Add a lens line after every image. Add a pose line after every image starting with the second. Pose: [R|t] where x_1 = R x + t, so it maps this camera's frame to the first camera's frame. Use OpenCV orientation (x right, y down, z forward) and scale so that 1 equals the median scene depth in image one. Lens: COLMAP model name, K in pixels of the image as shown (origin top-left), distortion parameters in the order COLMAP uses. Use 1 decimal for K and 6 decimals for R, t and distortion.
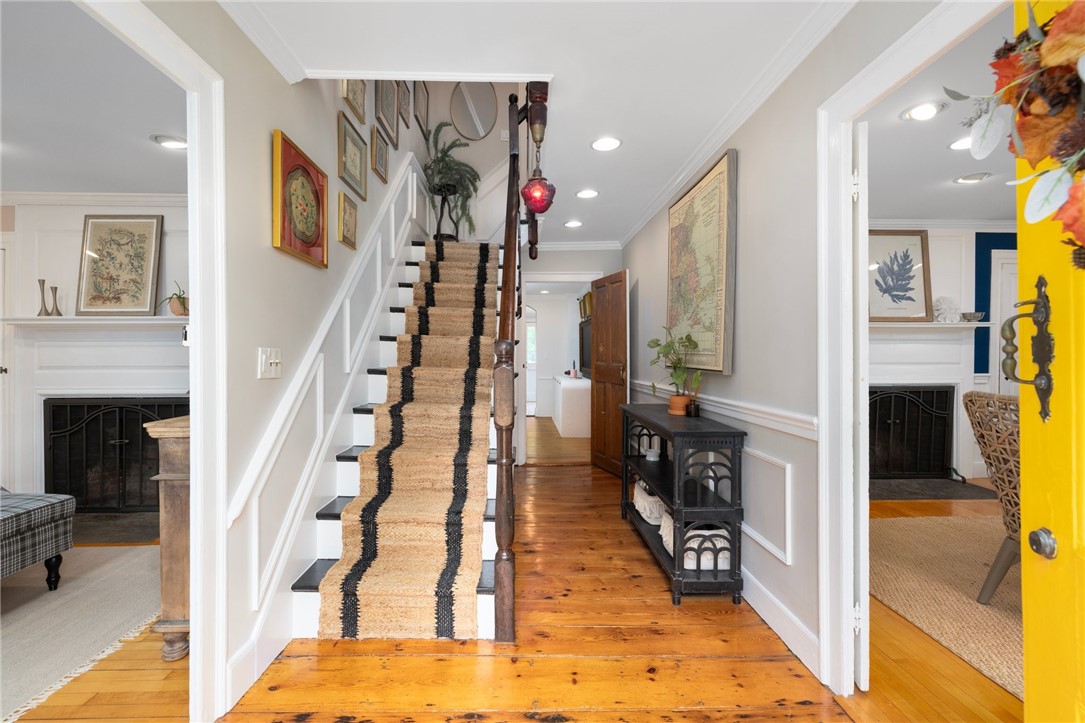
lens RADIAL K [[459.4, 0, 540.3], [0, 459.4, 358.7], [0, 0, 1]] dist [0.002008, 0.000140]
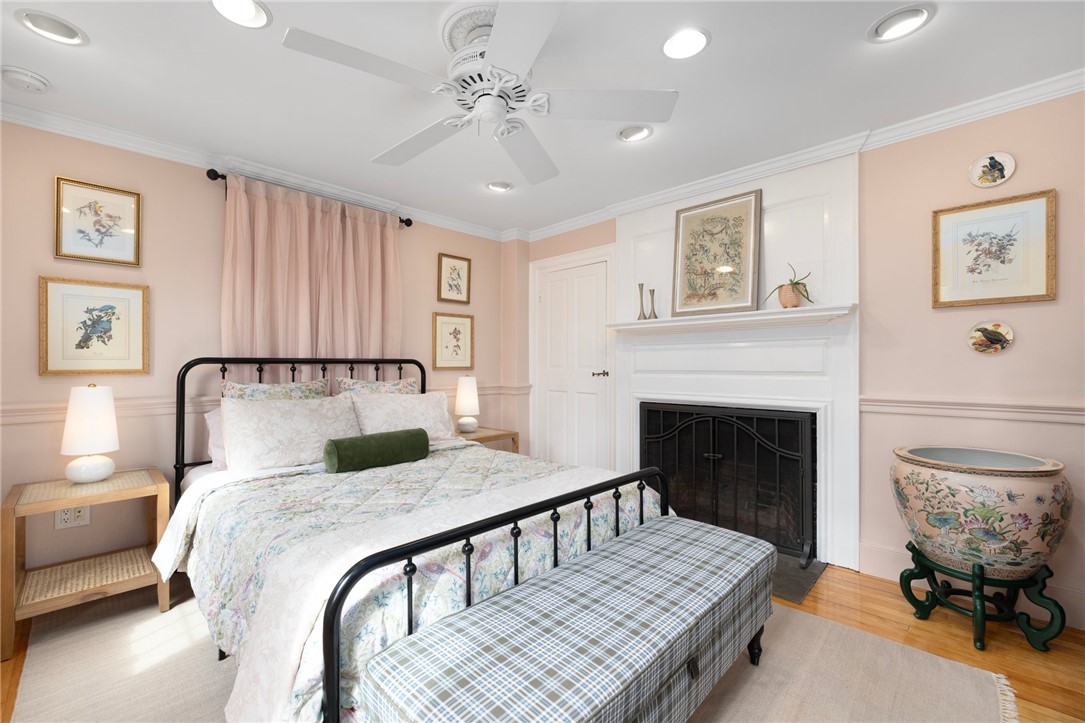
lens RADIAL K [[459.4, 0, 538.3], [0, 459.4, 364.0], [0, 0, 1]] dist [0.002008, 0.000140]
pose [[0.704669, -0.000019, -0.709536, -0.524693], [0.000513, 1.000000, 0.000483, 0.002454], [0.709536, -0.000705, 0.704669, 0.135128]]
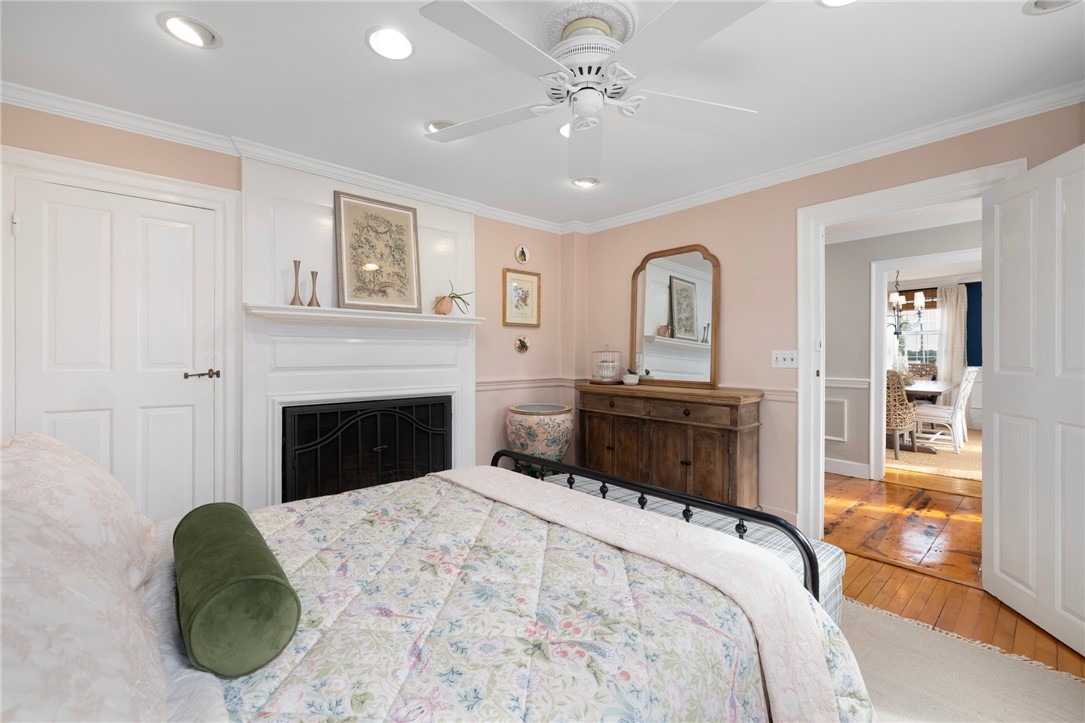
lens RADIAL K [[459.4, 0, 542.9], [0, 459.4, 361.8], [0, 0, 1]] dist [0.002008, 0.000140]
pose [[0.755325, -0.007383, 0.655309, -1.272655], [0.002090, 0.999959, 0.008857, 0.000655], [-0.655347, -0.005321, 0.755309, 0.098237]]
